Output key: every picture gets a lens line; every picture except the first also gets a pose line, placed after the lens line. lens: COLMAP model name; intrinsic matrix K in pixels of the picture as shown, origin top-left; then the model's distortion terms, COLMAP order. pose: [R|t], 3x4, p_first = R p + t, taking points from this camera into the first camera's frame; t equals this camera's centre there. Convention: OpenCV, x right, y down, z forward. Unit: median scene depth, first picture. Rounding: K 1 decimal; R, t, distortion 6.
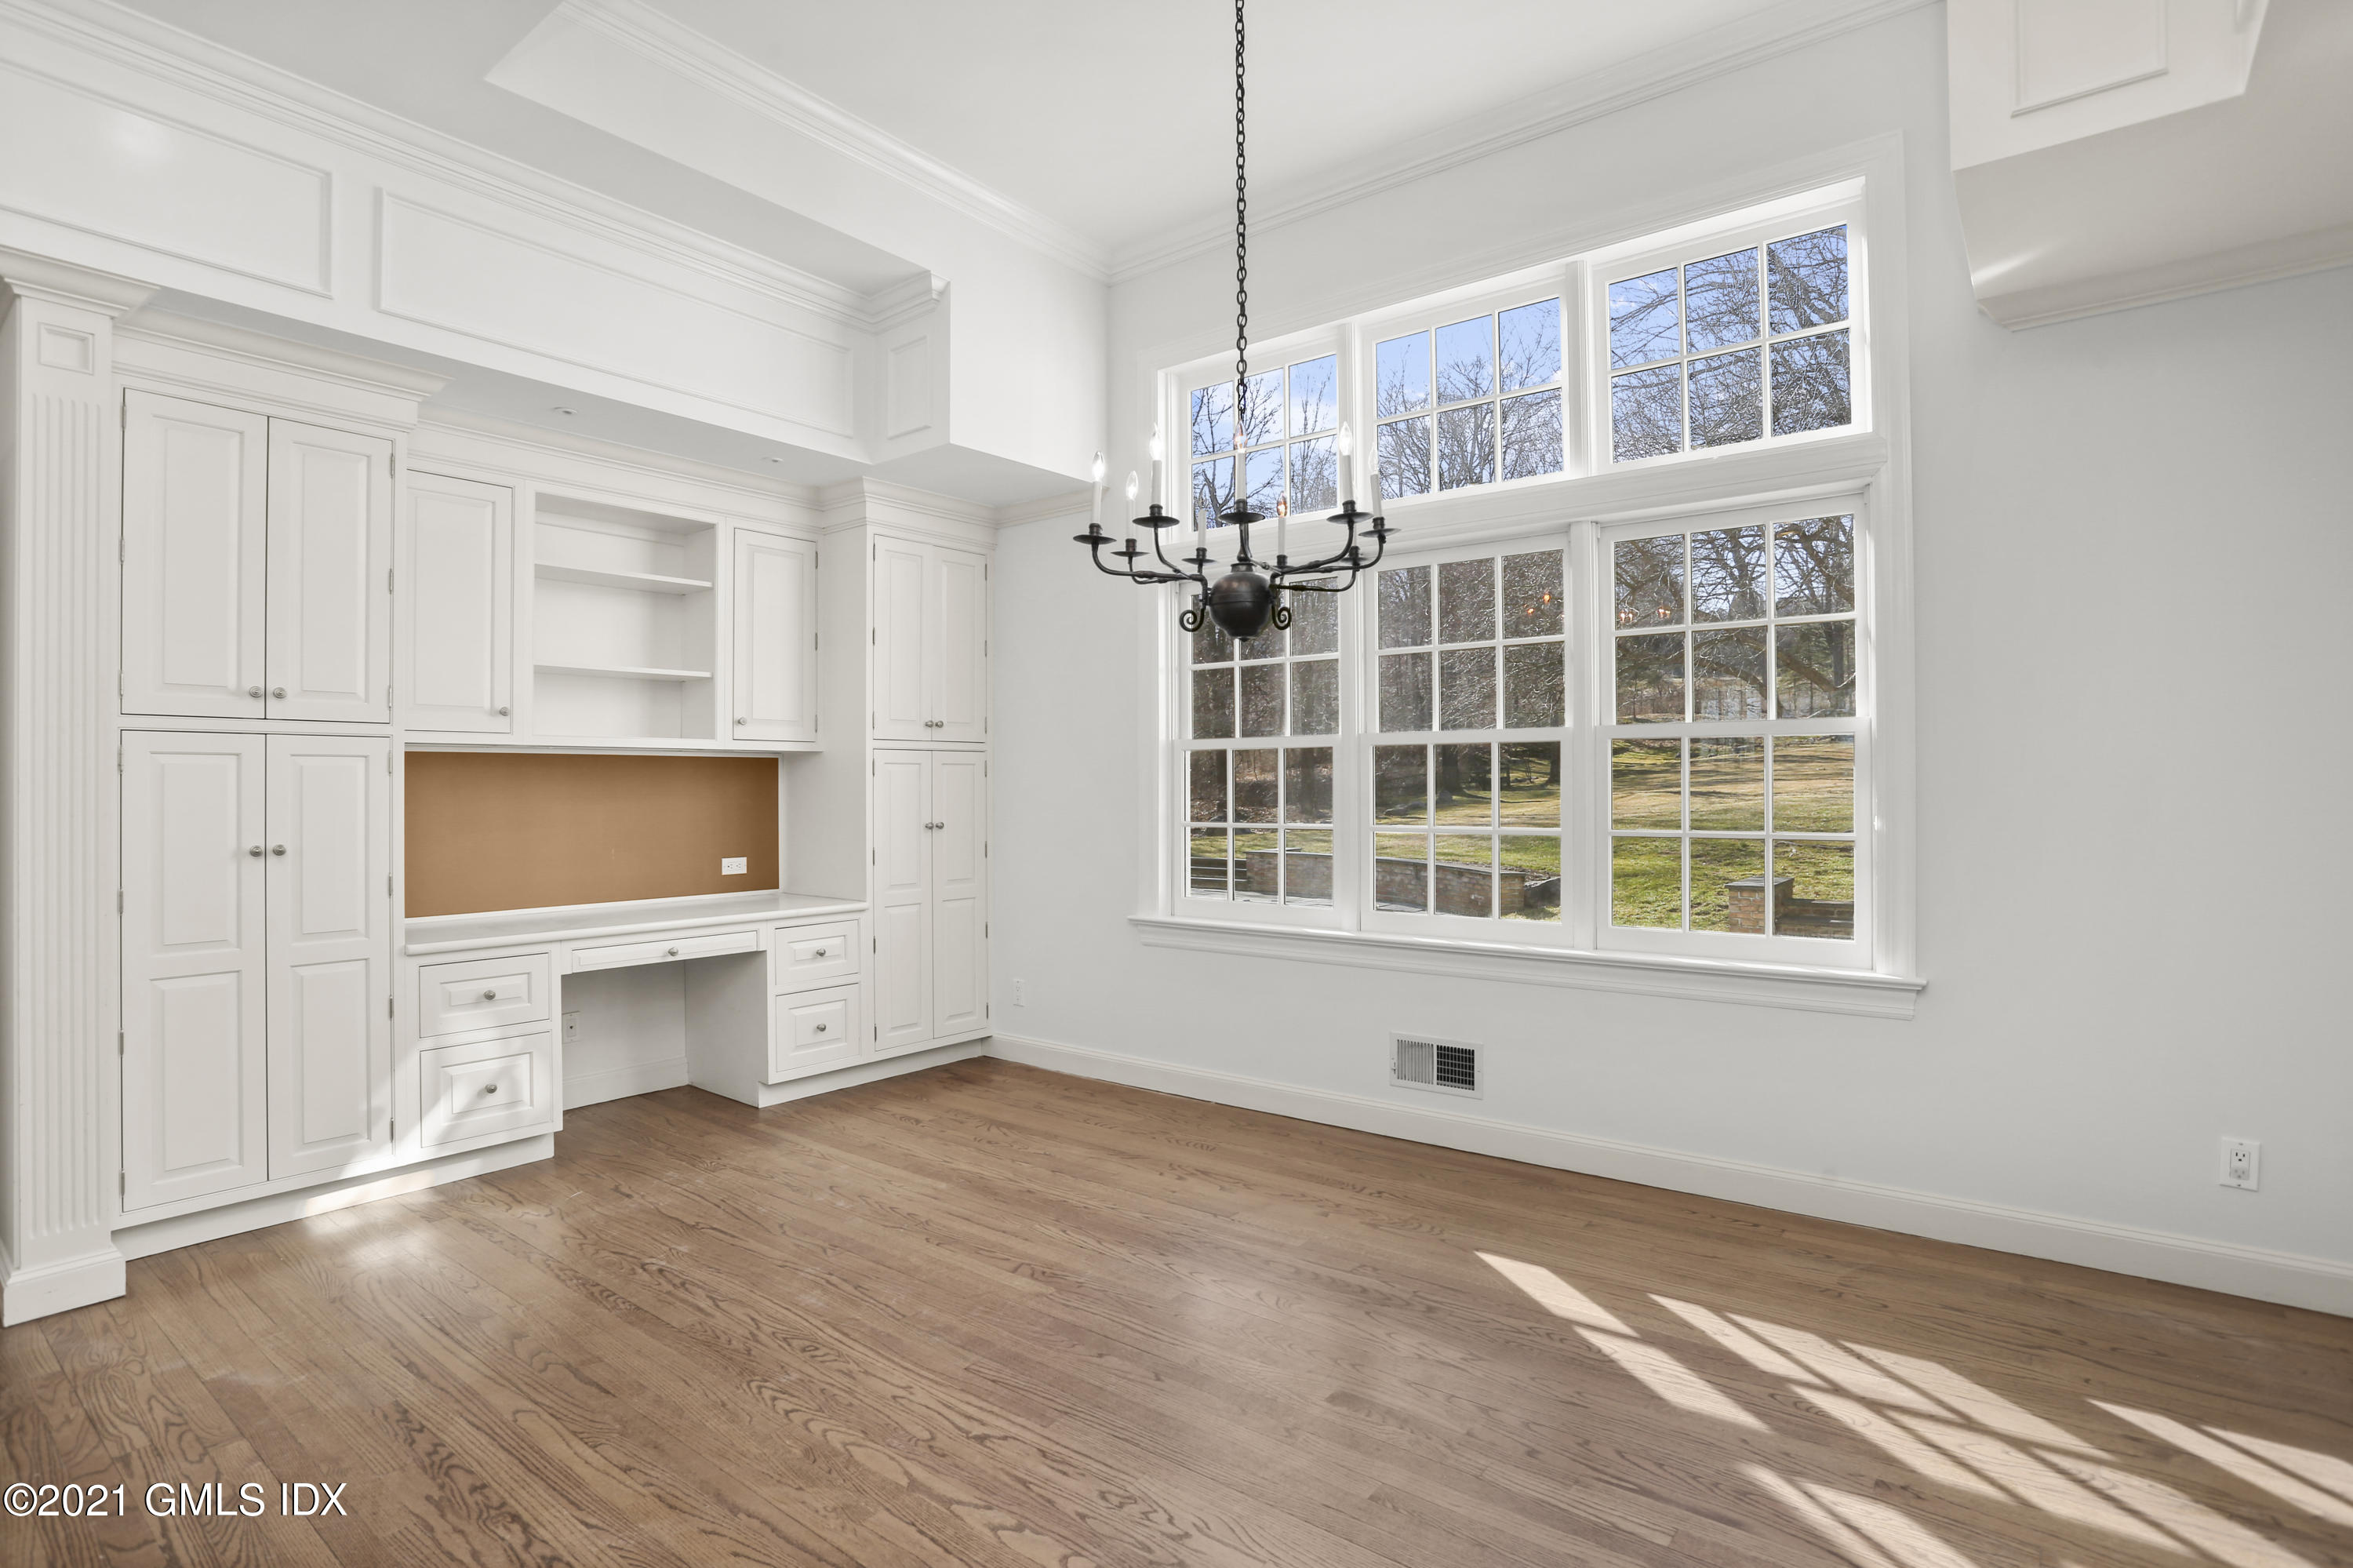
lens RADIAL K [[1168.3, 0, 1175.4], [0, 1168.3, 775.4], [0, 0, 1]] dist [-0.014029, 0.001510]
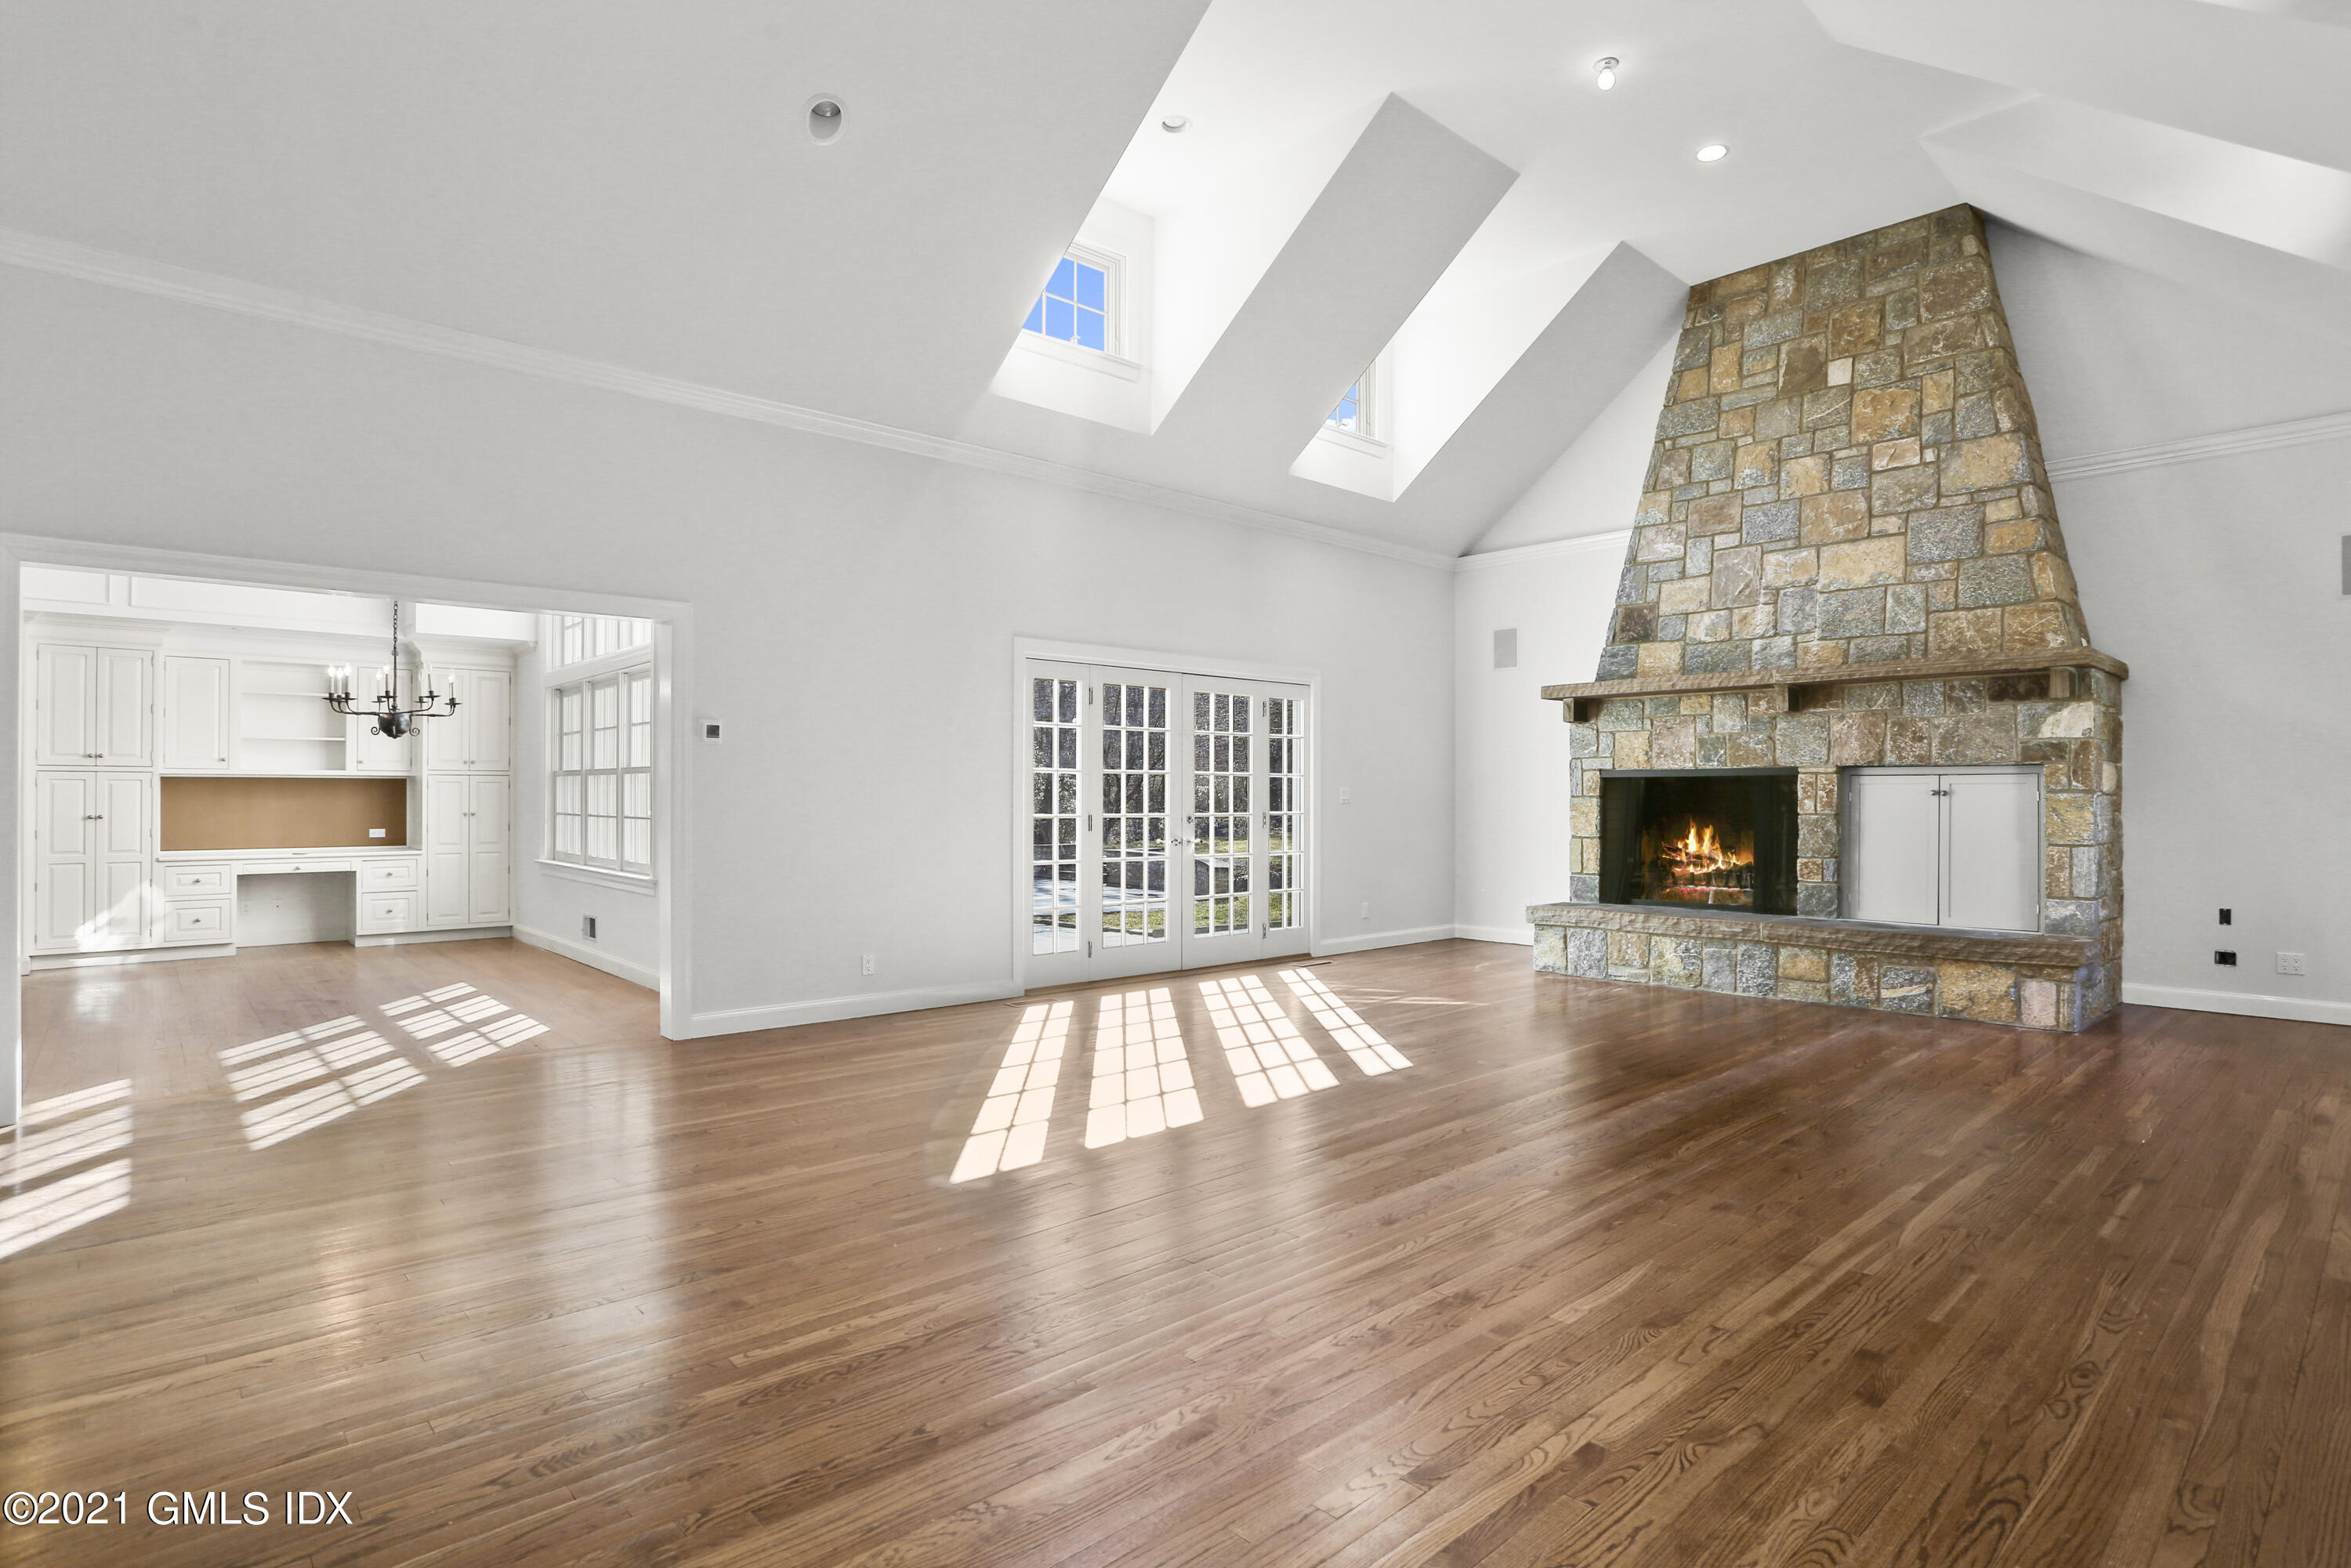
lens RADIAL K [[1167.2, 0, 1186.0], [0, 1167.2, 801.2], [0, 0, 1]] dist [-0.014029, 0.001510]
pose [[0.985020, 0.009534, -0.172174, 1.539211], [-0.007192, 0.999873, 0.014217, -0.018441], [0.172288, -0.012765, 0.984964, -0.835262]]
